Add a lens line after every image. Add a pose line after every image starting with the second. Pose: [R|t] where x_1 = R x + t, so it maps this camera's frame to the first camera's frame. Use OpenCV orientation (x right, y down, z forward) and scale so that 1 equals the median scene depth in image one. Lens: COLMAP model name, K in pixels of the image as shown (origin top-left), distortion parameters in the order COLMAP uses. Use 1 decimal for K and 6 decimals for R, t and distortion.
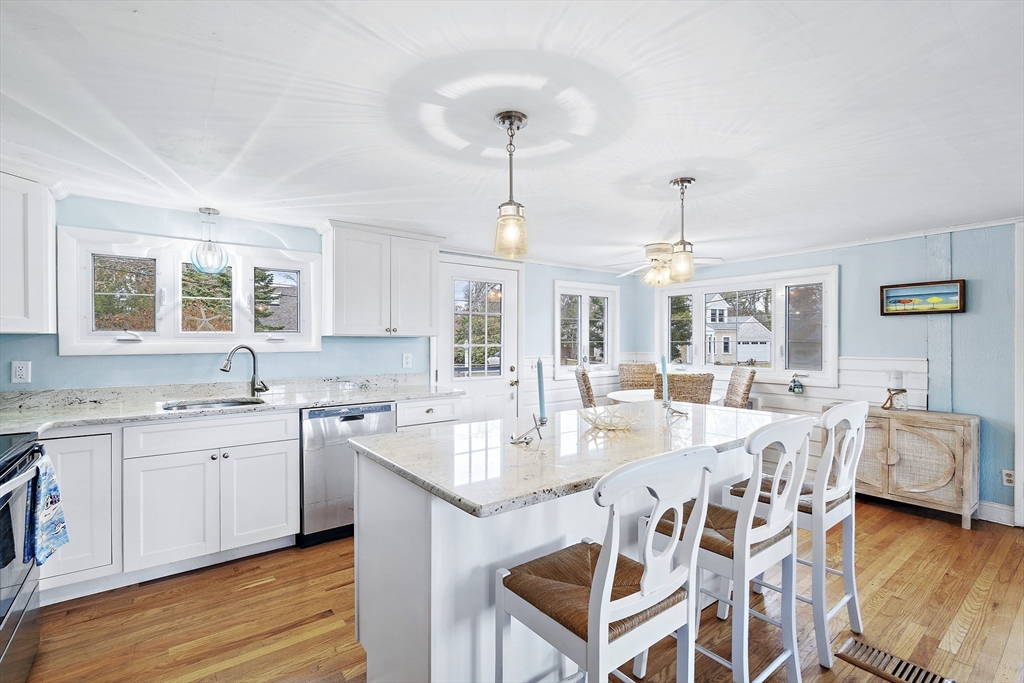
lens RADIAL K [[467.8, 0, 511.5], [0, 467.8, 342.7], [0, 0, 1]] dist [-0.003994, 0.002571]
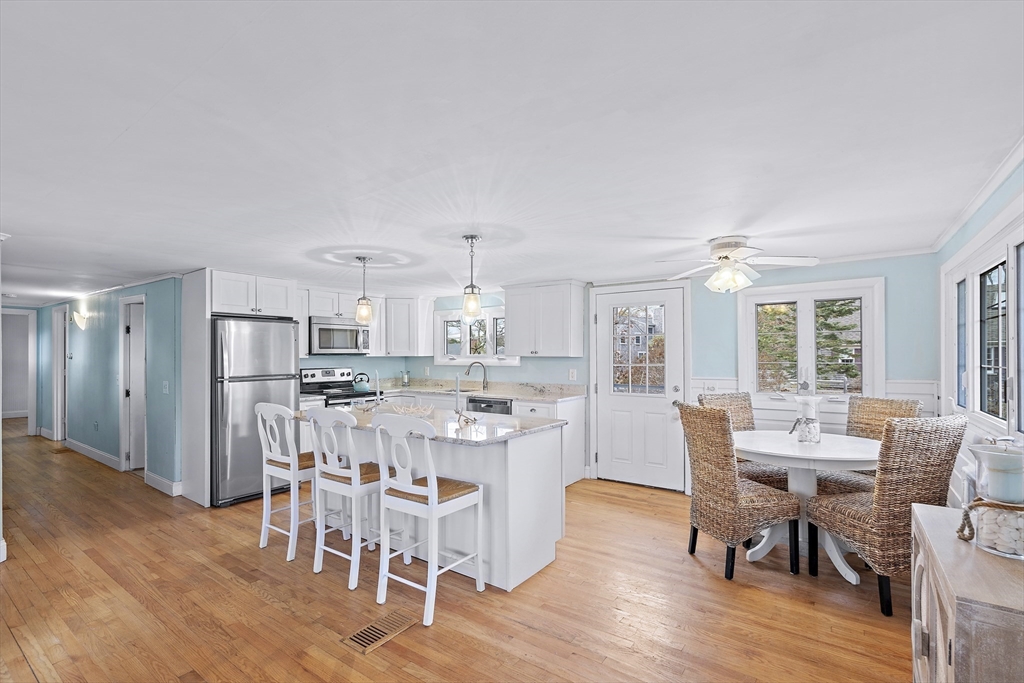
lens RADIAL K [[467.8, 0, 508.6], [0, 467.8, 352.7], [0, 0, 1]] dist [-0.003994, 0.002571]
pose [[0.291284, -0.003466, -0.956630, 1.261993], [-0.002231, 0.999988, -0.004303, -0.022924], [0.956634, 0.003387, 0.291273, 0.574828]]
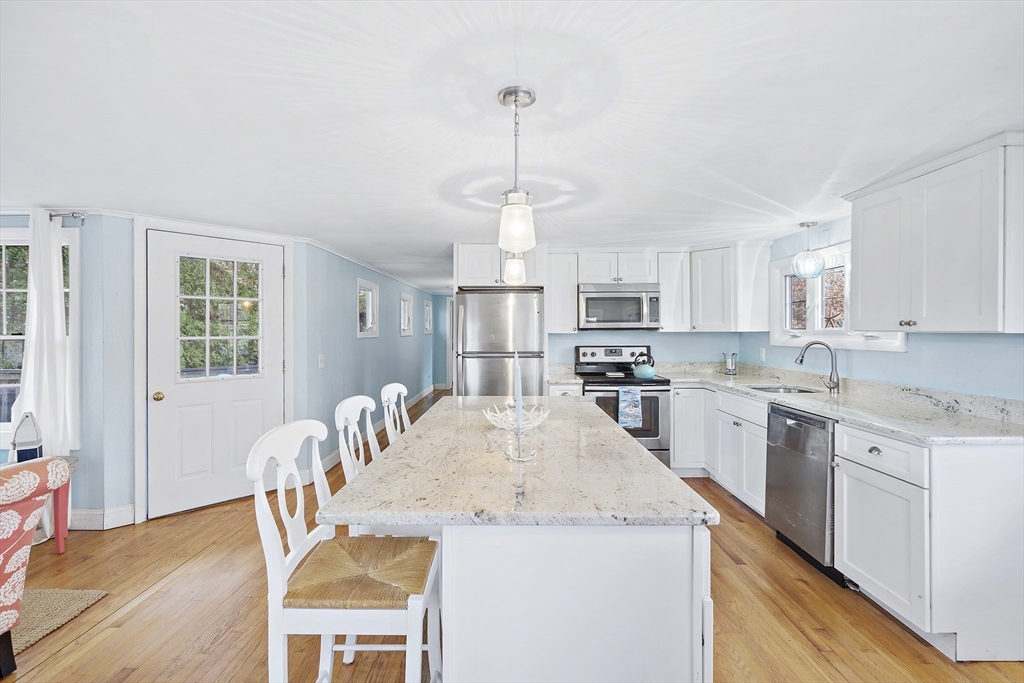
lens RADIAL K [[467.8, 0, 511.3], [0, 467.8, 330.1], [0, 0, 1]] dist [-0.003994, 0.002571]
pose [[-0.607244, -0.001514, -0.794514, 0.694805], [-0.002027, 0.999998, -0.000356, -0.018614], [0.794513, 0.001394, -0.607246, 1.092711]]
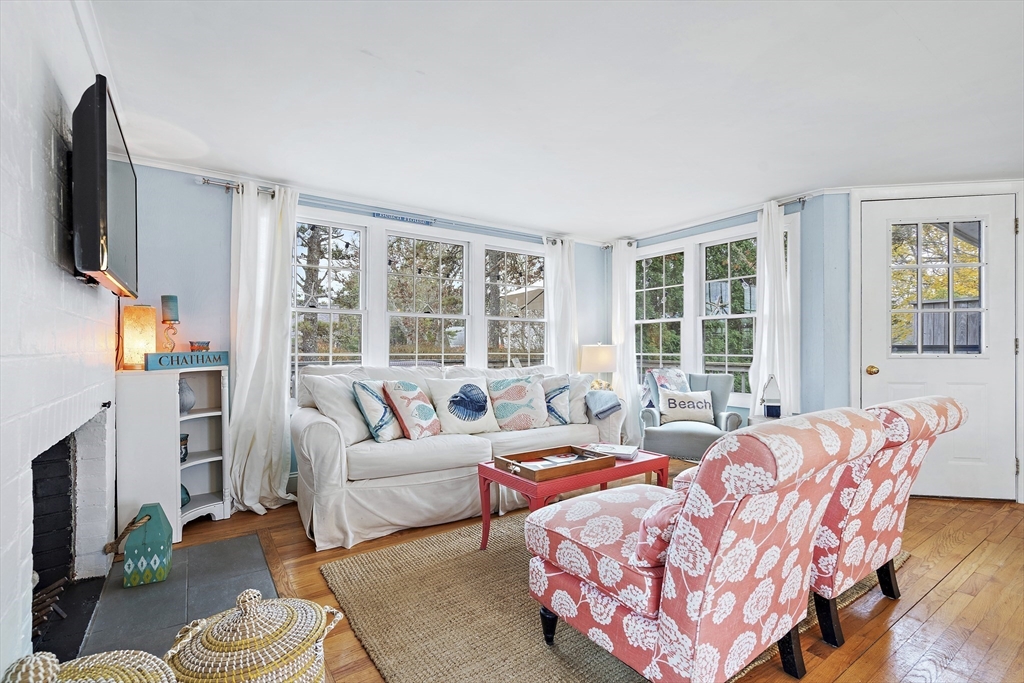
lens RADIAL K [[467.8, 0, 516.9], [0, 467.8, 348.2], [0, 0, 1]] dist [-0.003994, 0.002571]
pose [[-0.999348, -0.002806, 0.035986, 1.076143], [-0.002665, 0.999989, 0.003970, 0.078866], [-0.035997, 0.003871, -0.999344, 0.881002]]
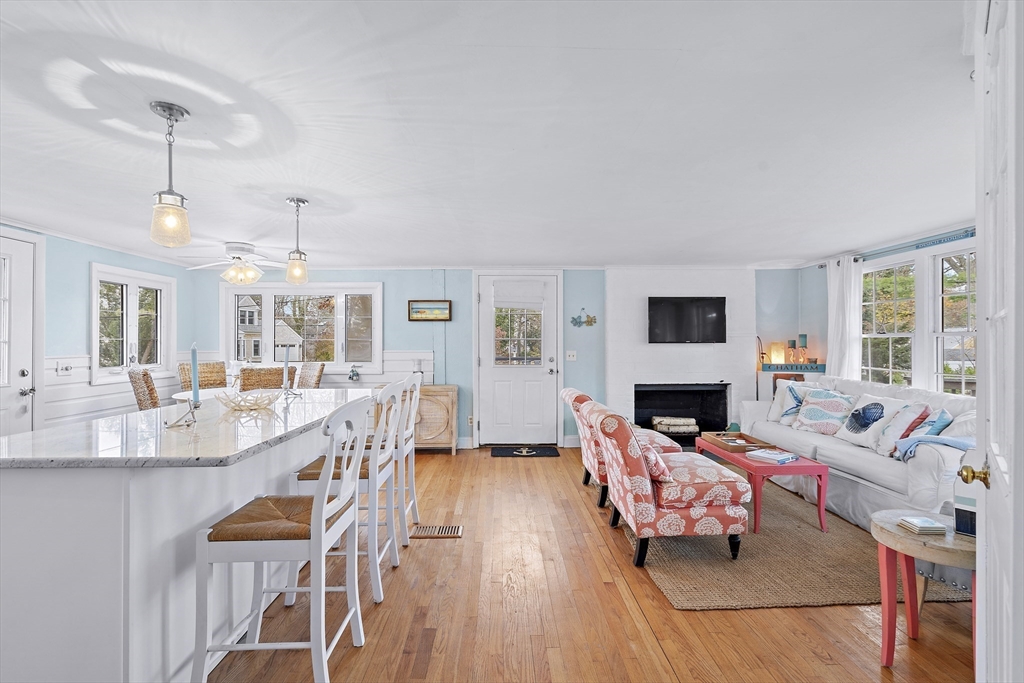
lens RADIAL K [[467.8, 0, 512.3], [0, 467.8, 344.0], [0, 0, 1]] dist [-0.003994, 0.002571]
pose [[0.586676, 0.000738, 0.809822, -0.221243], [0.003390, 0.999989, -0.003367, 0.021963], [-0.809815, 0.004721, 0.586666, -0.114063]]
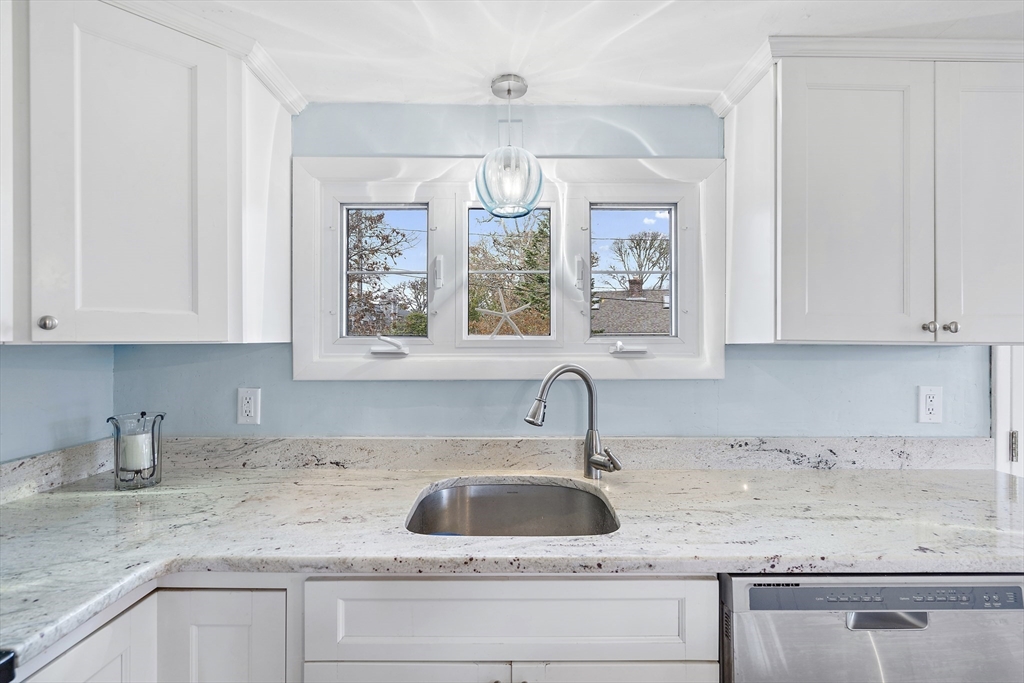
lens RADIAL K [[467.8, 0, 511.2], [0, 467.8, 341.8], [0, 0, 1]] dist [-0.003994, 0.002571]
pose [[0.800550, -0.001357, -0.599264, -0.348027], [-0.002984, 0.999976, -0.006251, -0.014972], [0.599258, 0.006793, 0.800527, 0.603245]]
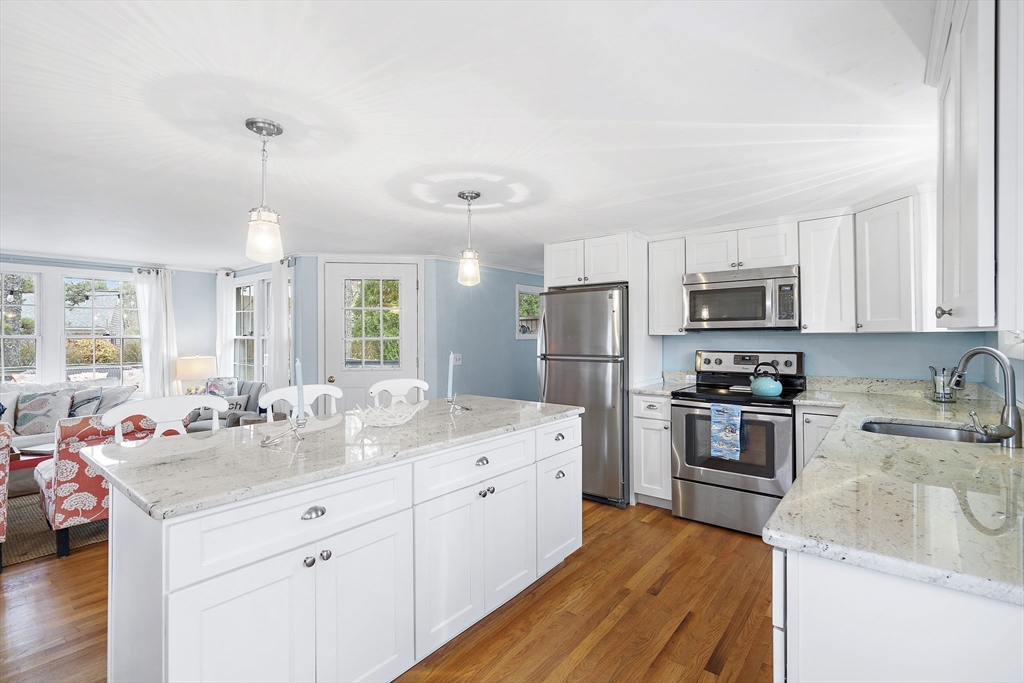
lens RADIAL K [[467.8, 0, 513.0], [0, 467.8, 331.9], [0, 0, 1]] dist [-0.003994, 0.002571]
pose [[-0.970402, 0.001516, -0.241491, 0.129814], [0.002235, 0.999994, -0.002703, -0.015207], [0.241486, -0.003162, -0.970399, 1.423640]]
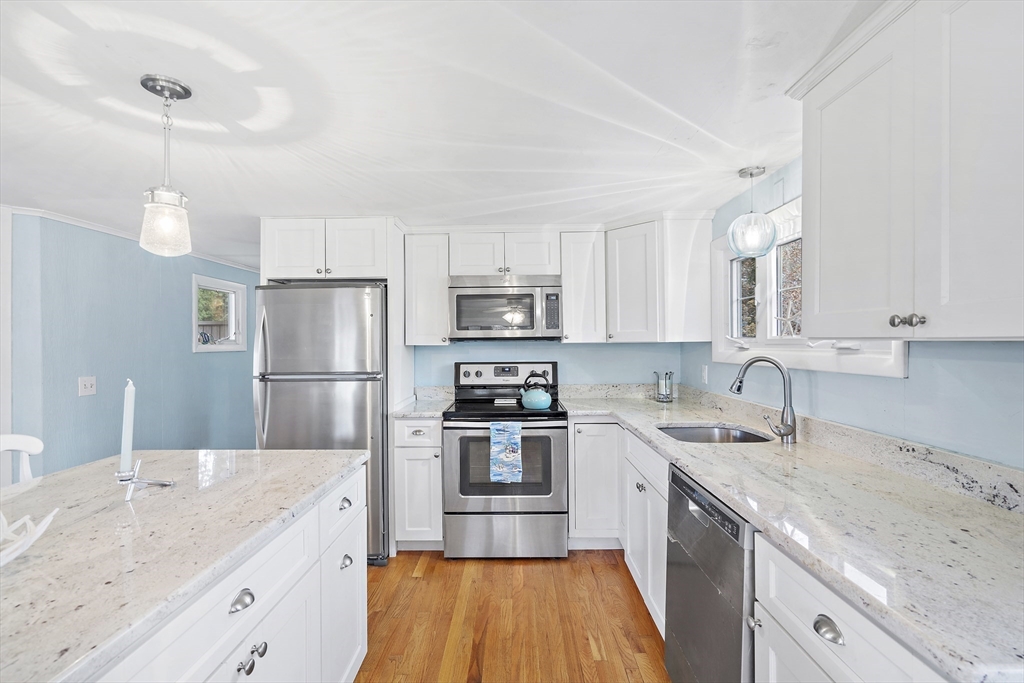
lens RADIAL K [[467.8, 0, 510.5], [0, 467.8, 341.4], [0, 0, 1]] dist [-0.003994, 0.002571]
pose [[-0.613680, -0.000360, -0.789554, 0.156480], [0.001937, 0.999996, -0.001960, -0.015707], [0.789552, -0.002732, -0.613677, 1.123669]]
